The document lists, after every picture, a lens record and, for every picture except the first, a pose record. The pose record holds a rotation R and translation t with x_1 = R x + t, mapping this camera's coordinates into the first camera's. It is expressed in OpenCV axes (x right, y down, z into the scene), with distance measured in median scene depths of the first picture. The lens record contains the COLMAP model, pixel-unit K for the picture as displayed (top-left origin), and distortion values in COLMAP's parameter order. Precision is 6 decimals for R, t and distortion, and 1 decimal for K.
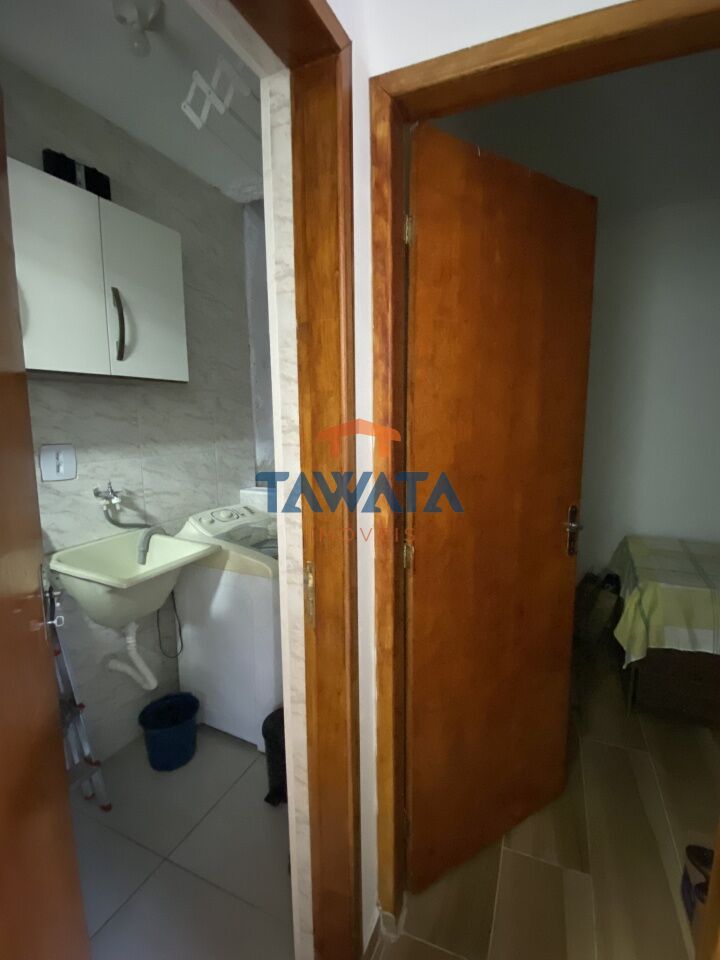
lens RADIAL K [[451.7, 0, 360.8], [0, 451.7, 467.2], [0, 0, 1]] dist [0.000201, -0.015278]
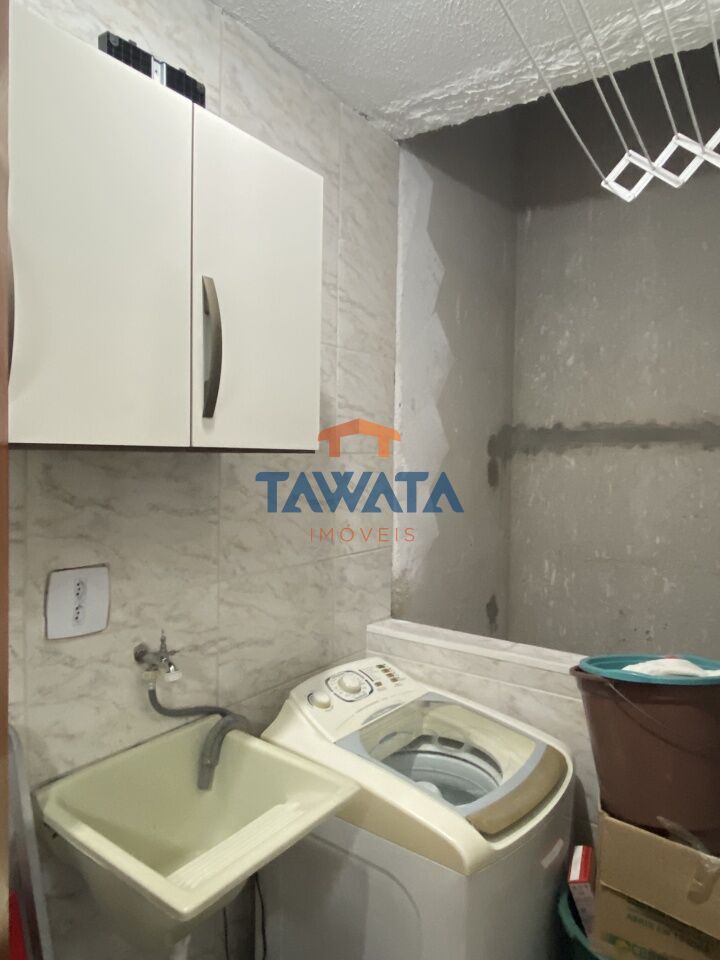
lens RADIAL K [[629.2, 0, 360.0], [0, 629.2, 480.0], [0, 0, 1]] dist [-0.002978, -0.000991]
pose [[0.982488, 0.050173, -0.179441, -0.199763], [-0.063072, 0.995763, -0.066915, -0.109129], [0.175324, 0.077061, 0.981490, 0.291711]]
